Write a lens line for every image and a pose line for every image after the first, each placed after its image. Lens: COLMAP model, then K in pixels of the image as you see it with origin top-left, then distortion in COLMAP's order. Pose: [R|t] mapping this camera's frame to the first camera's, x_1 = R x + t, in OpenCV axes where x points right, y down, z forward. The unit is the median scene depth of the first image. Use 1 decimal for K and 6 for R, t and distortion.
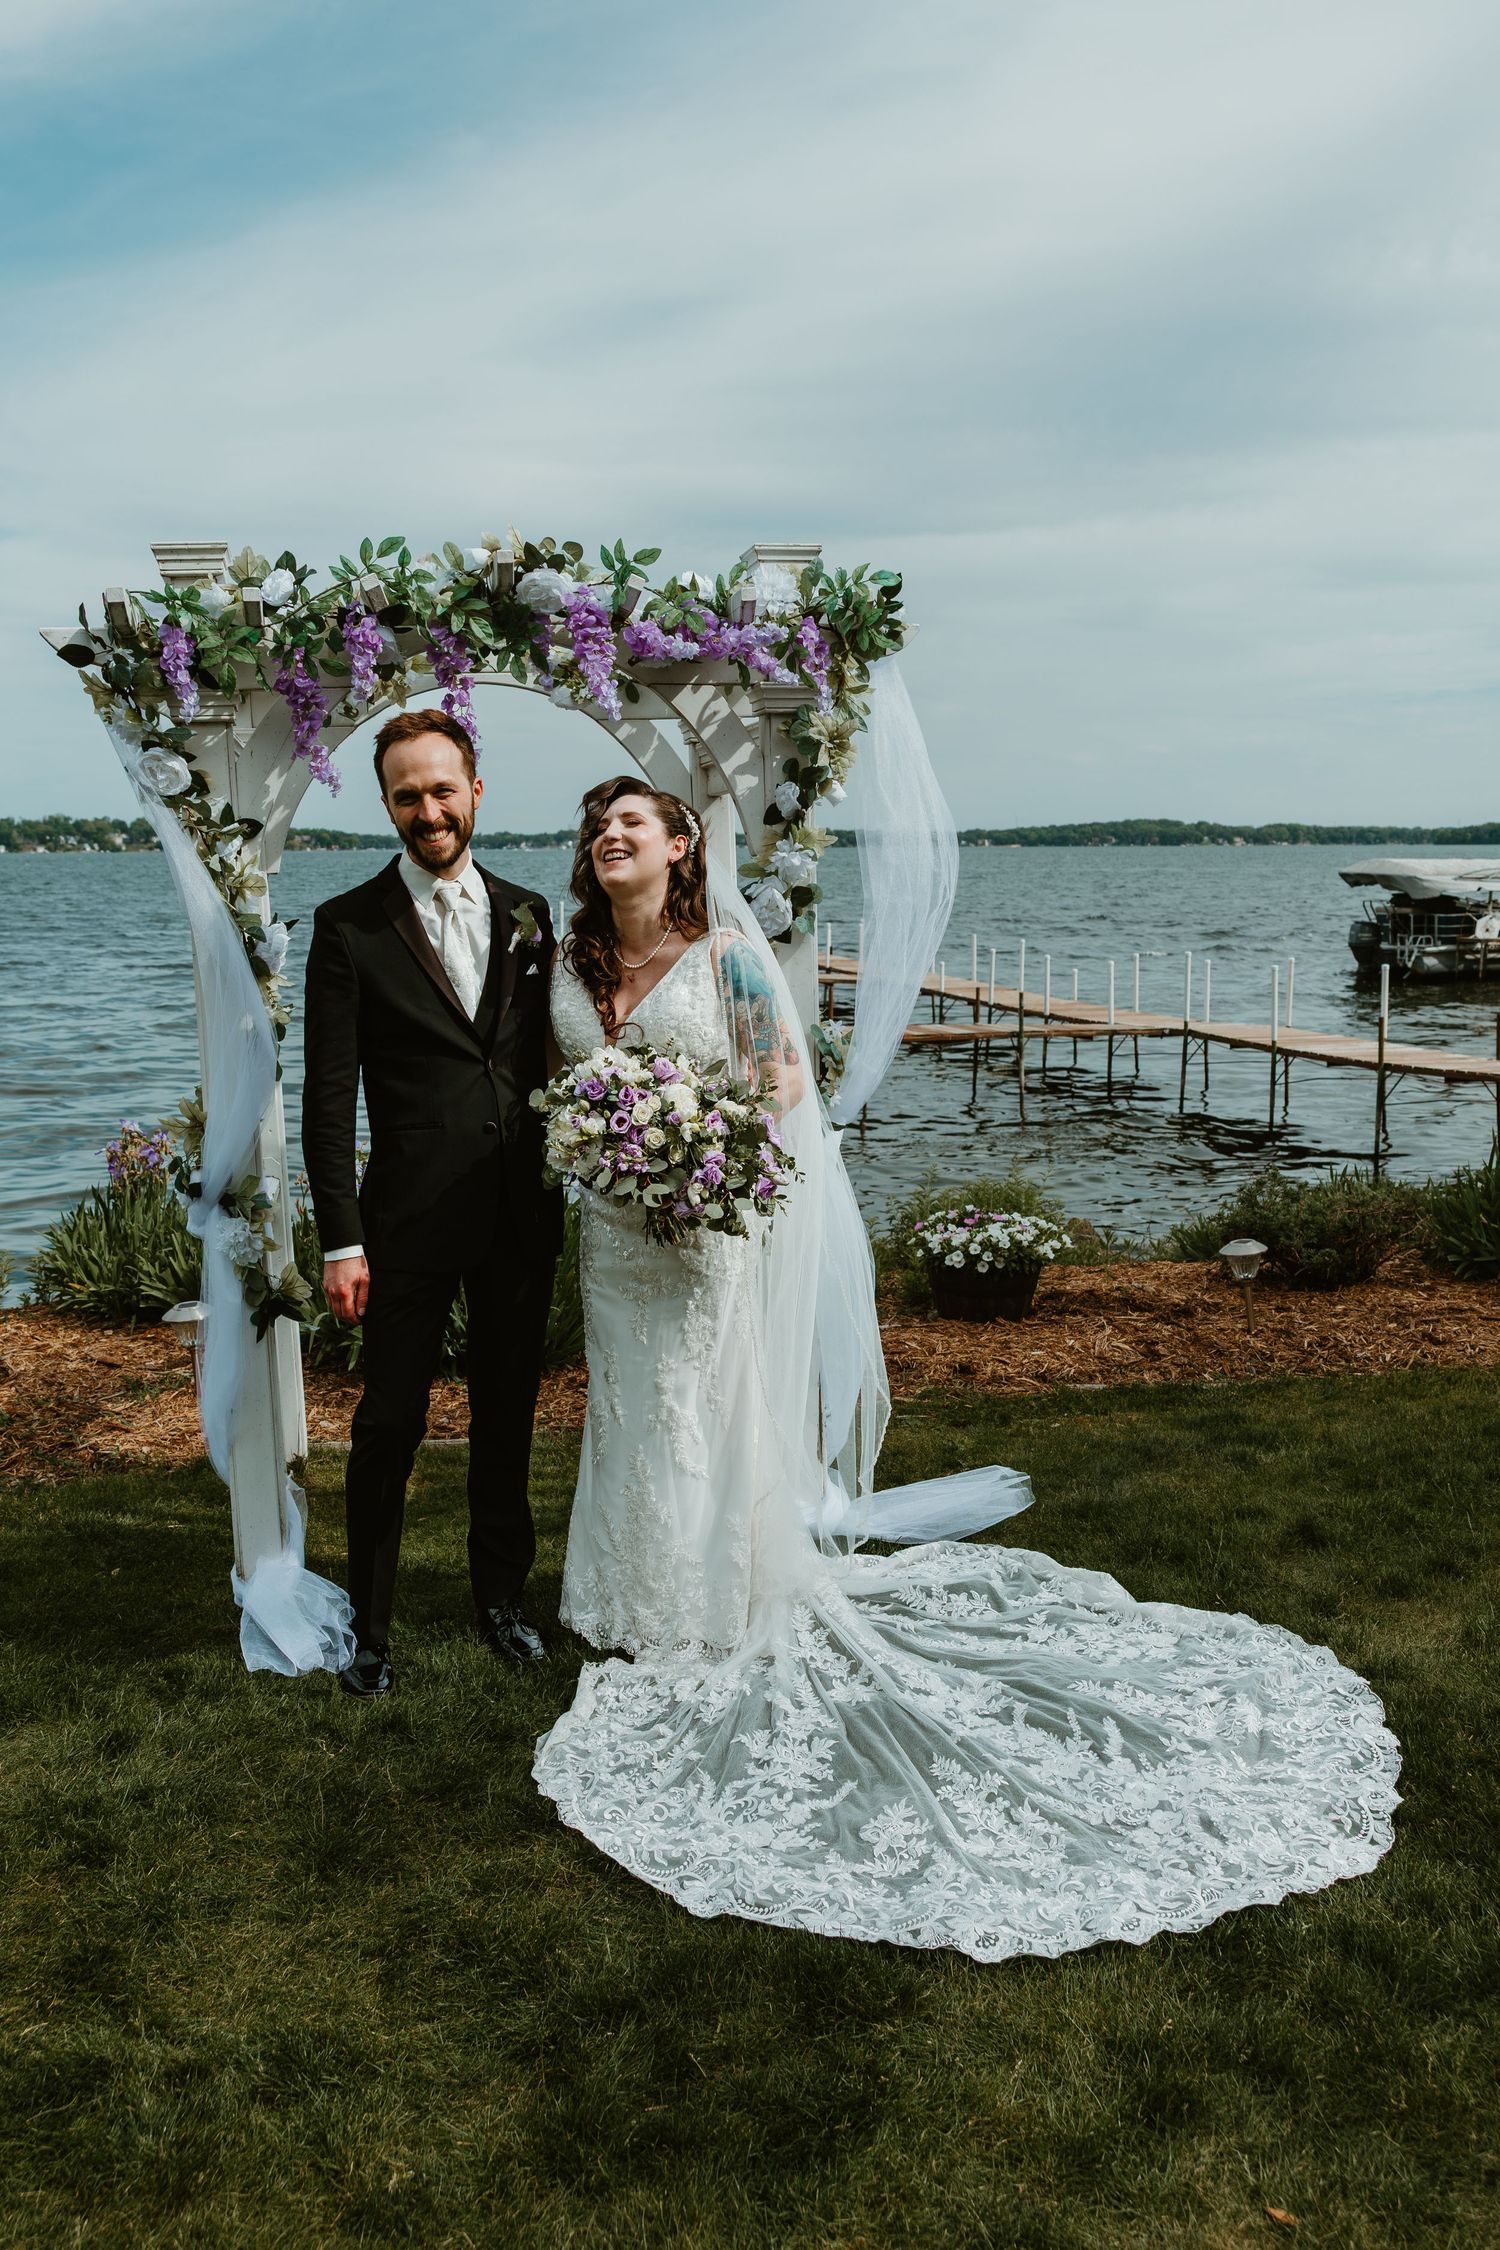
lens RADIAL K [[1946.4, 0, 736.2], [0, 1946.4, 1084.9], [0, 0, 1]] dist [0.015417, -0.000183]
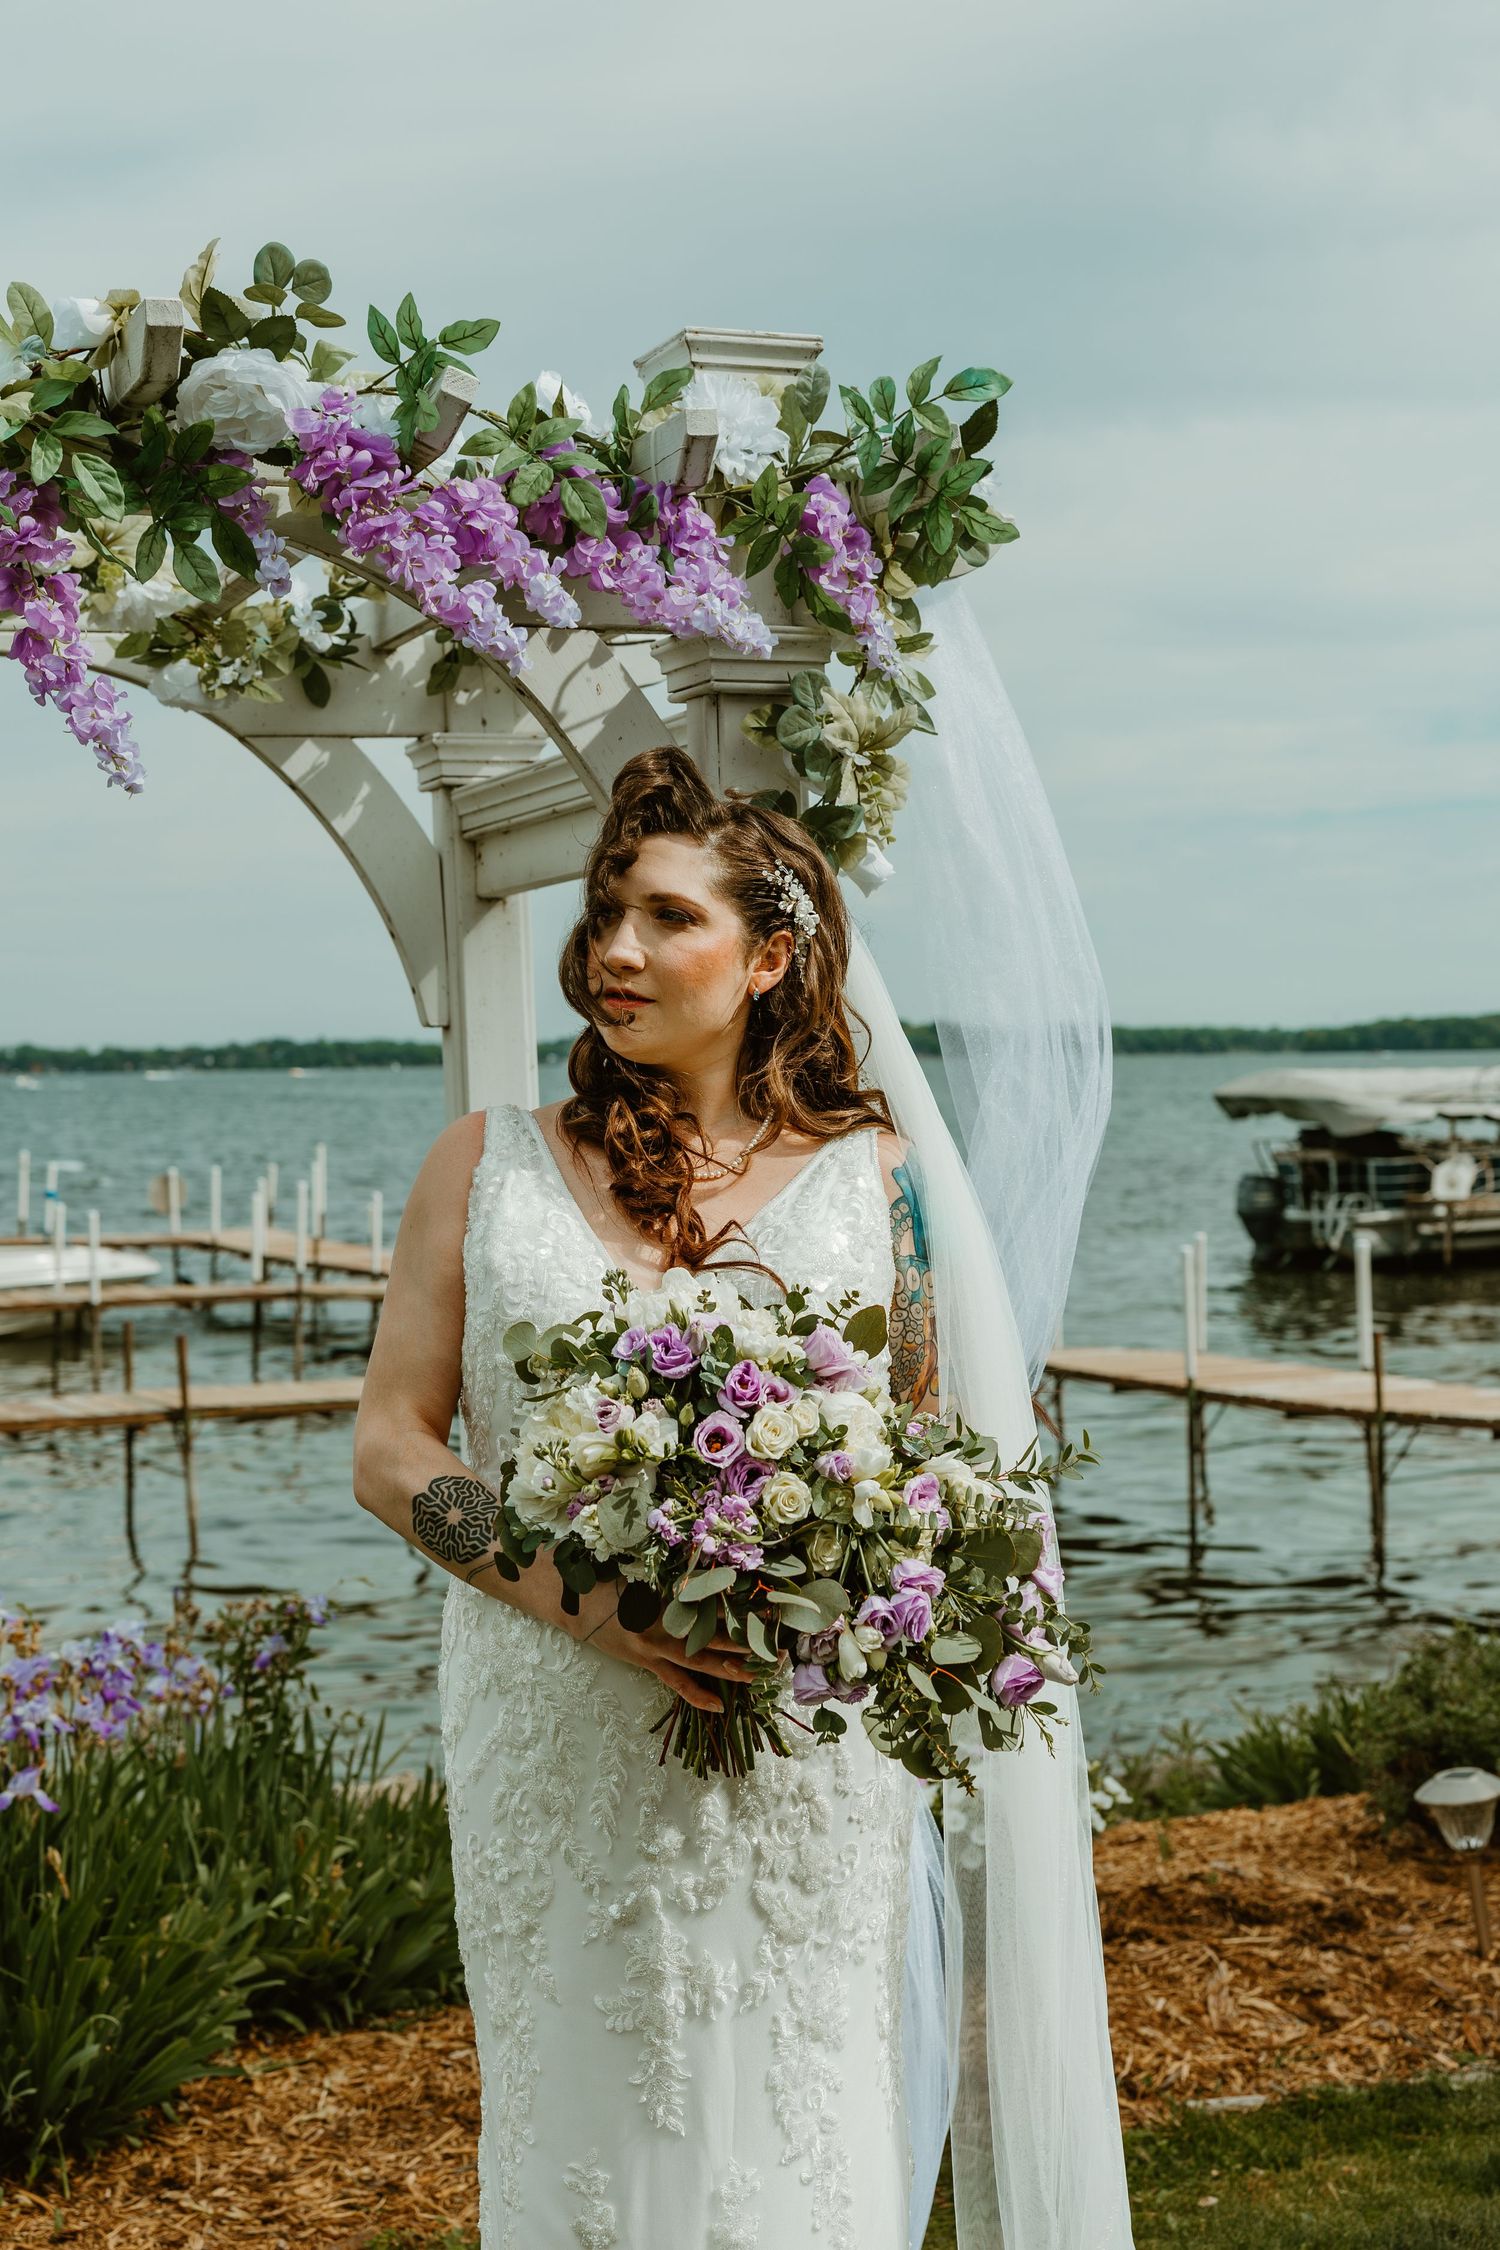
lens RADIAL K [[3273.2, 0, 857.7], [0, 3273.2, 1044.4], [0, 0, 1]] dist [-0.013180, 0.000000]
pose [[0.977139, -0.009213, 0.212400, -0.115245], [0.036460, 0.991521, -0.124726, -0.013215], [-0.209450, 0.129619, 0.969190, 0.266913]]
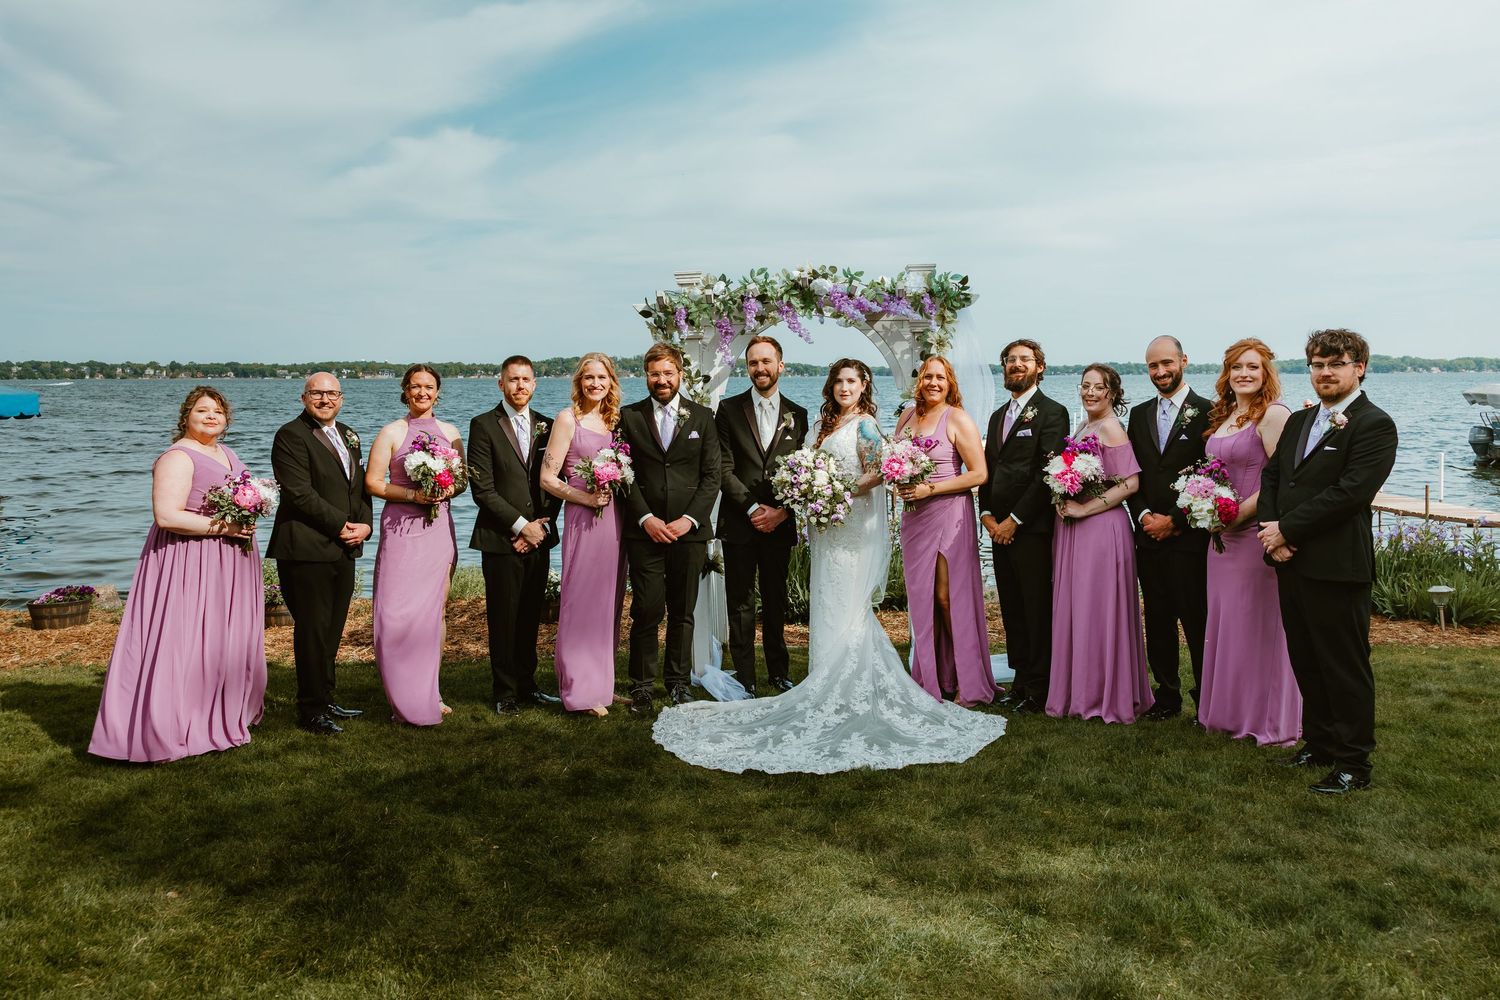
lens RADIAL K [[1297.6, 0, 755.4], [0, 1297.6, 433.9], [0, 0, 1]] dist [0.015417, -0.000183]
pose [[0.970088, 0.012957, -0.242408, 0.223510], [-0.030938, 0.997031, -0.070516, 0.058760], [0.240775, 0.075906, 0.967608, -0.623044]]
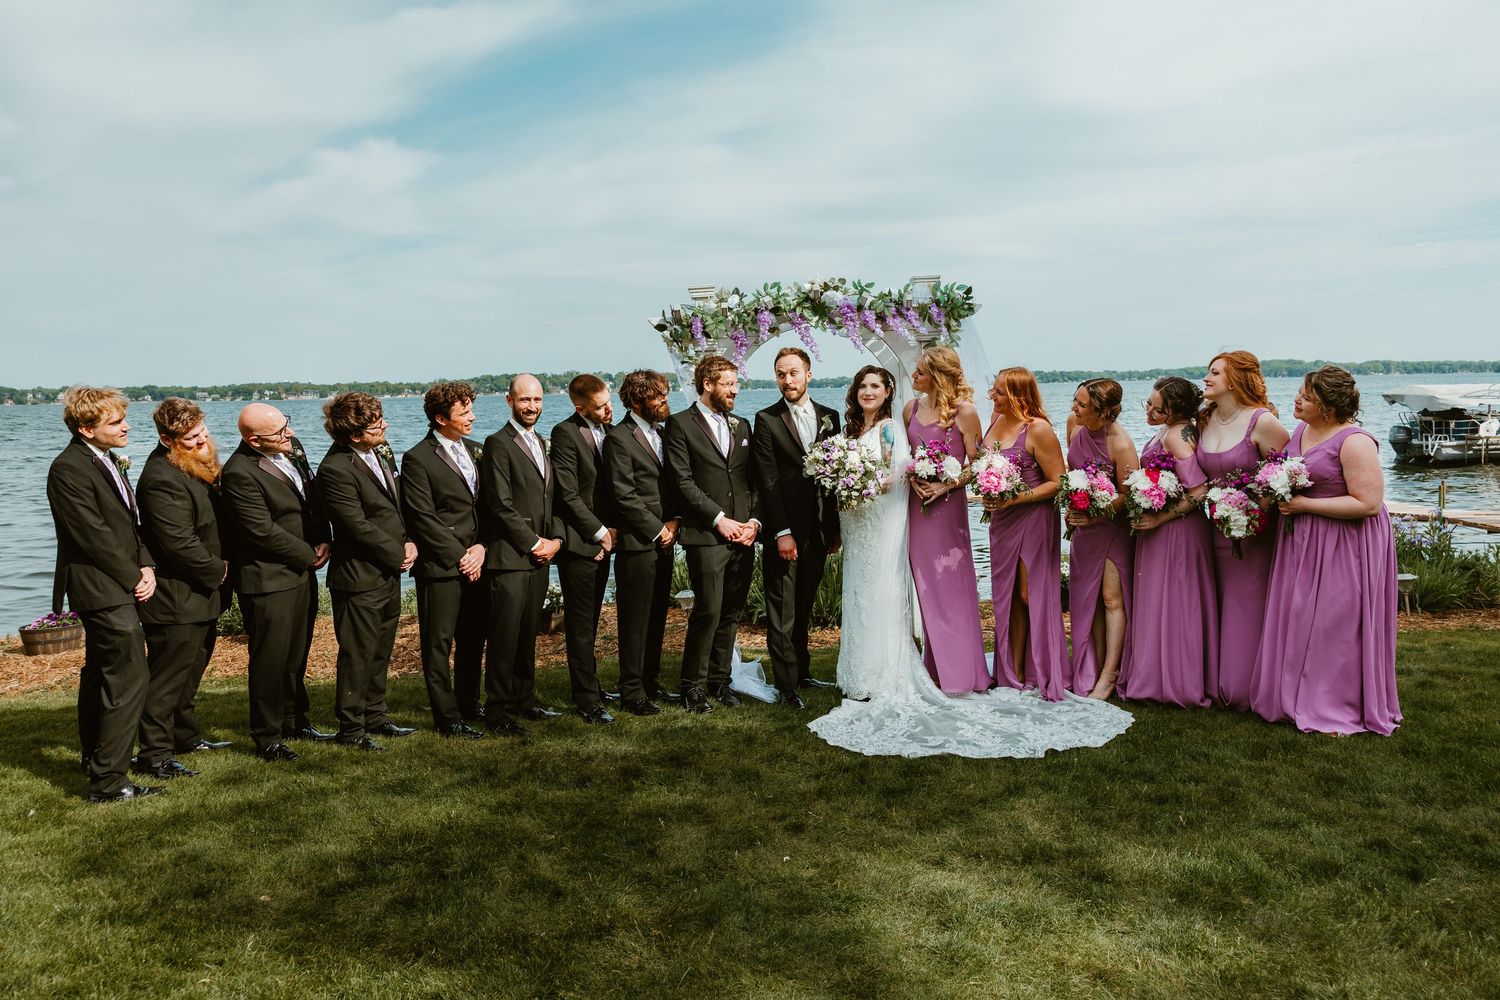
lens RADIAL K [[1297.6, 0, 758.6], [0, 1297.6, 452.1], [0, 0, 1]] dist [0.015417, -0.000183]
pose [[0.982818, -0.006120, -0.184475, 0.122298], [-0.006598, 0.997646, -0.068249, 0.071540], [0.184458, 0.068294, 0.980465, -0.696868]]
